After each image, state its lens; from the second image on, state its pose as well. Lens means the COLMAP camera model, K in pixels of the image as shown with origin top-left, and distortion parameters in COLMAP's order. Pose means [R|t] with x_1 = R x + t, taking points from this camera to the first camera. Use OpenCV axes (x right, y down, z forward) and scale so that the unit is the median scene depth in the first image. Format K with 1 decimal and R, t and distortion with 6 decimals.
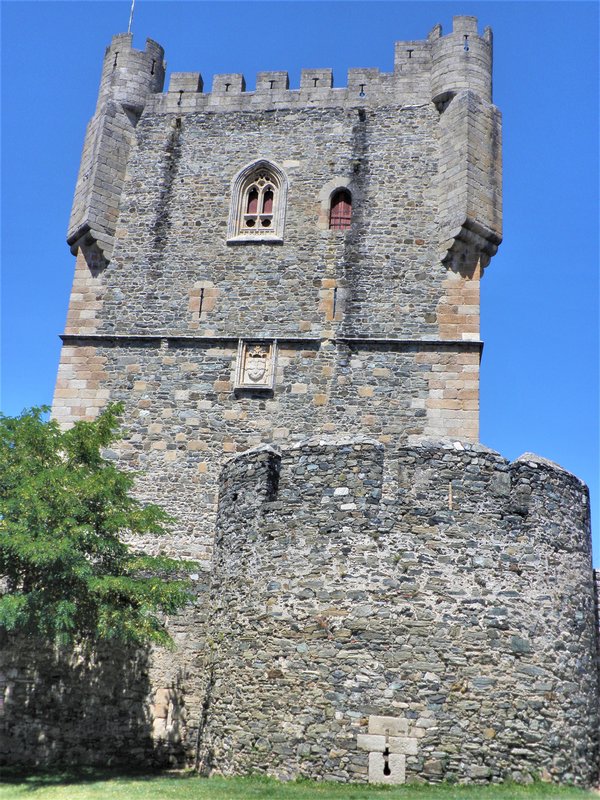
lens RADIAL K [[837.0, 0, 298.0], [0, 837.0, 396.1], [0, 0, 1]] dist [-0.154472, 0.405844]
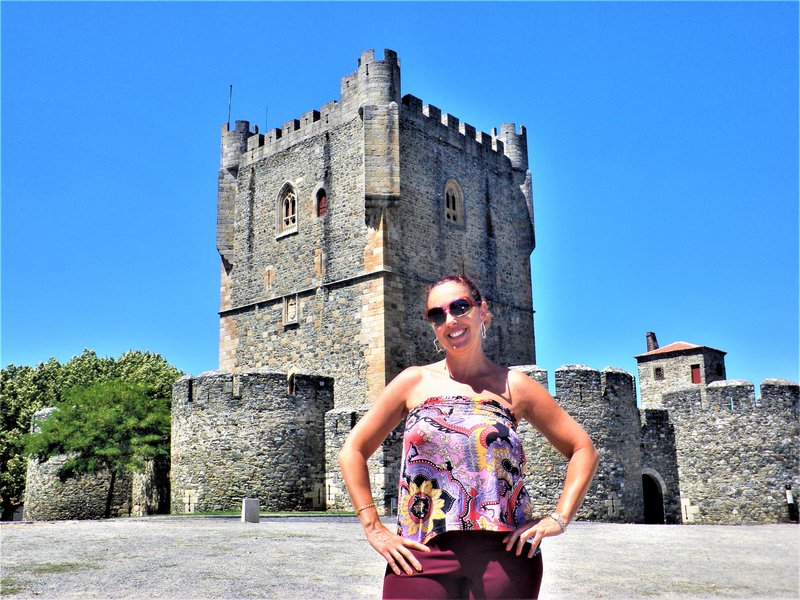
lens RADIAL K [[837.0, 0, 399.8], [0, 837.0, 305.0], [0, 0, 1]] dist [-0.154472, 0.405844]
pose [[0.827090, -0.212779, -0.520237, 1.048028], [0.256716, 0.966401, 0.012875, -0.011529], [0.500019, -0.144202, 0.853925, -0.378586]]
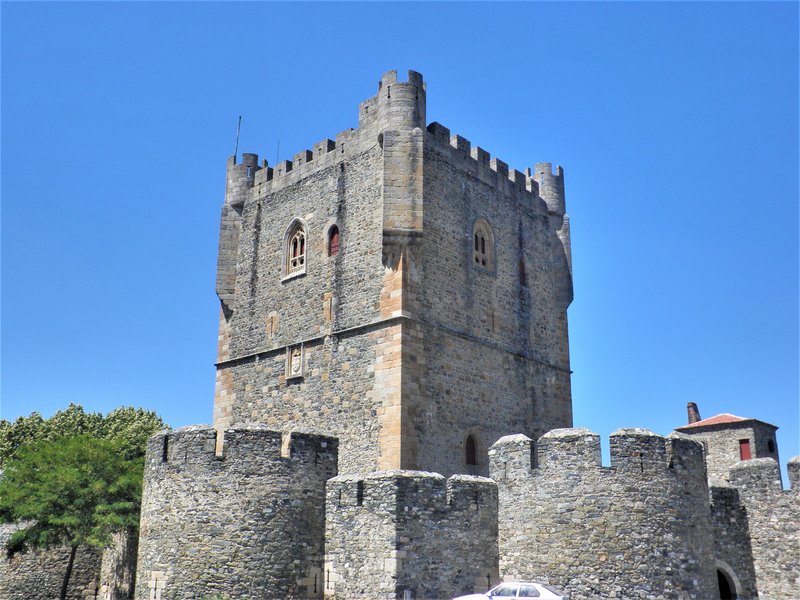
lens RADIAL K [[837.0, 0, 399.8], [0, 837.0, 305.0], [0, 0, 1]] dist [-0.154472, 0.405844]
pose [[0.820598, -0.237687, -0.519734, 0.924644], [0.233109, 0.969528, -0.075337, 0.021834], [0.521803, -0.059333, 0.851000, -0.196023]]
